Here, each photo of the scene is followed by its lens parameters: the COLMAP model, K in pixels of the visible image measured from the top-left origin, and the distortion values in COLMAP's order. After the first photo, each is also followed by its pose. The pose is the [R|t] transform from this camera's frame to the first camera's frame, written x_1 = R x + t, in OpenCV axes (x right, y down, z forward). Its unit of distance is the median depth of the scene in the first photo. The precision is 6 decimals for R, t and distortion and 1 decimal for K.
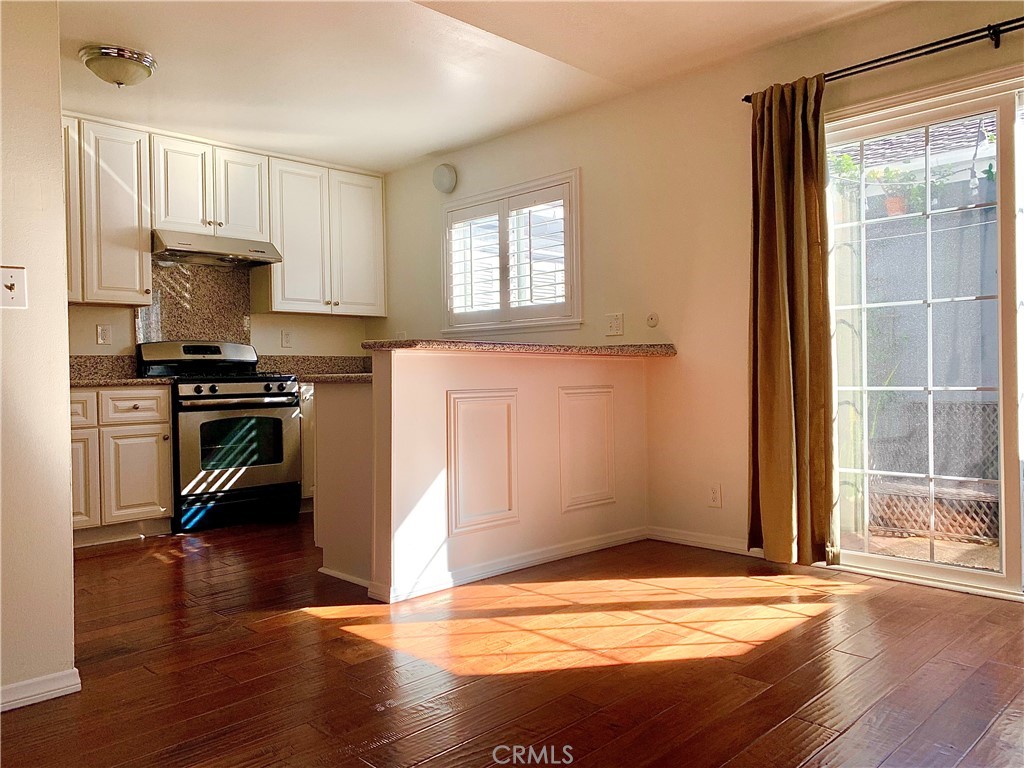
lens RADIAL K [[787.2, 0, 523.4], [0, 787.2, 380.4], [0, 0, 1]] dist [-0.000453, -0.001373]
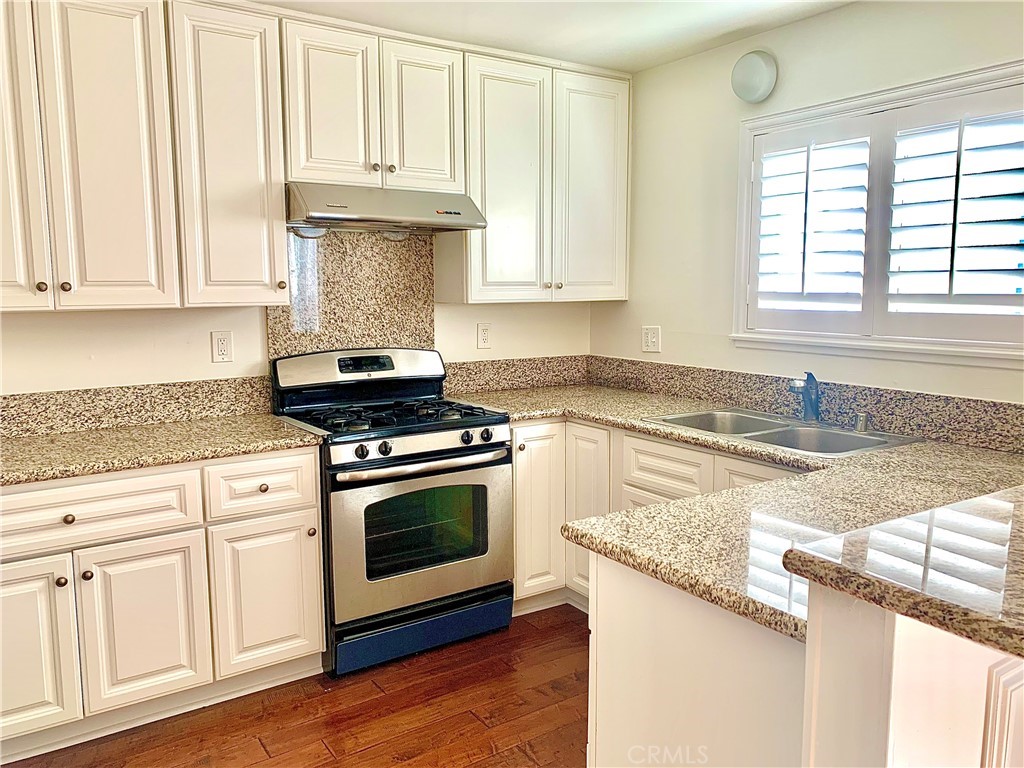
lens RADIAL K [[775.3, 0, 517.6], [0, 775.3, 377.5], [0, 0, 1]] dist [0.091093, -0.165518]
pose [[0.981991, 0.034938, -0.185669, -0.170585], [-0.013829, 0.993408, 0.113792, -0.108194], [0.188421, -0.109175, 0.976001, 0.406987]]
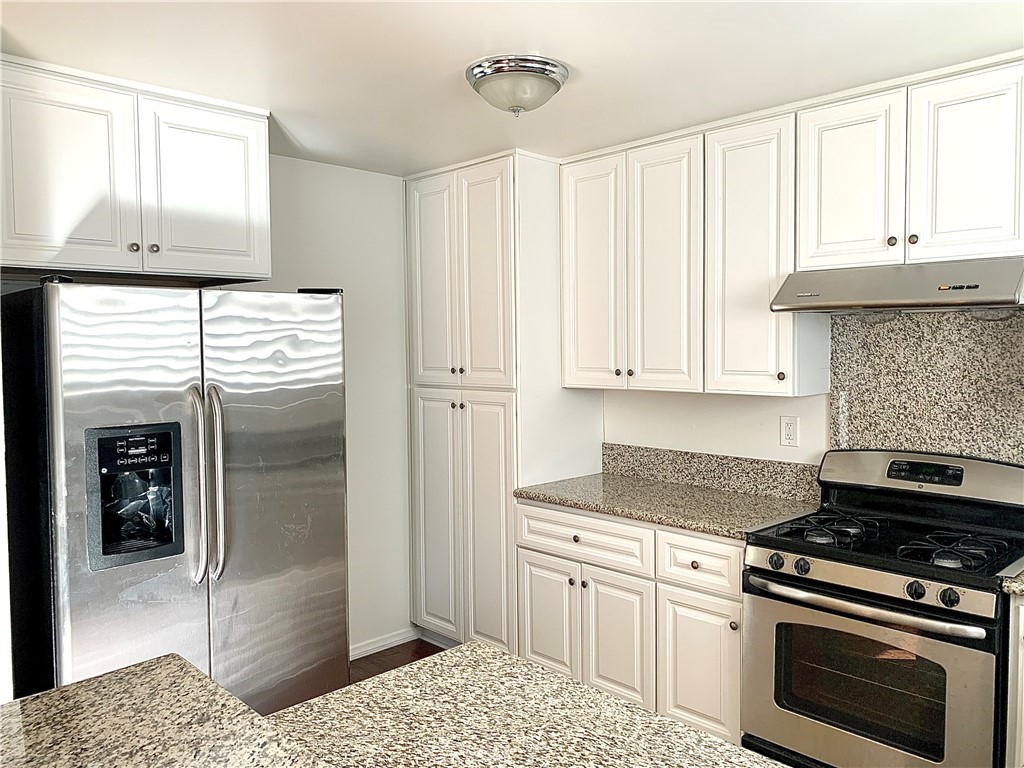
lens RADIAL K [[775.3, 0, 517.6], [0, 775.3, 377.5], [0, 0, 1]] dist [0.091093, -0.165518]
pose [[-0.005241, 0.062172, -0.998052, 0.128439], [0.000343, 0.998065, 0.062171, -0.143260], [0.999986, -0.000016, -0.005252, 0.760386]]
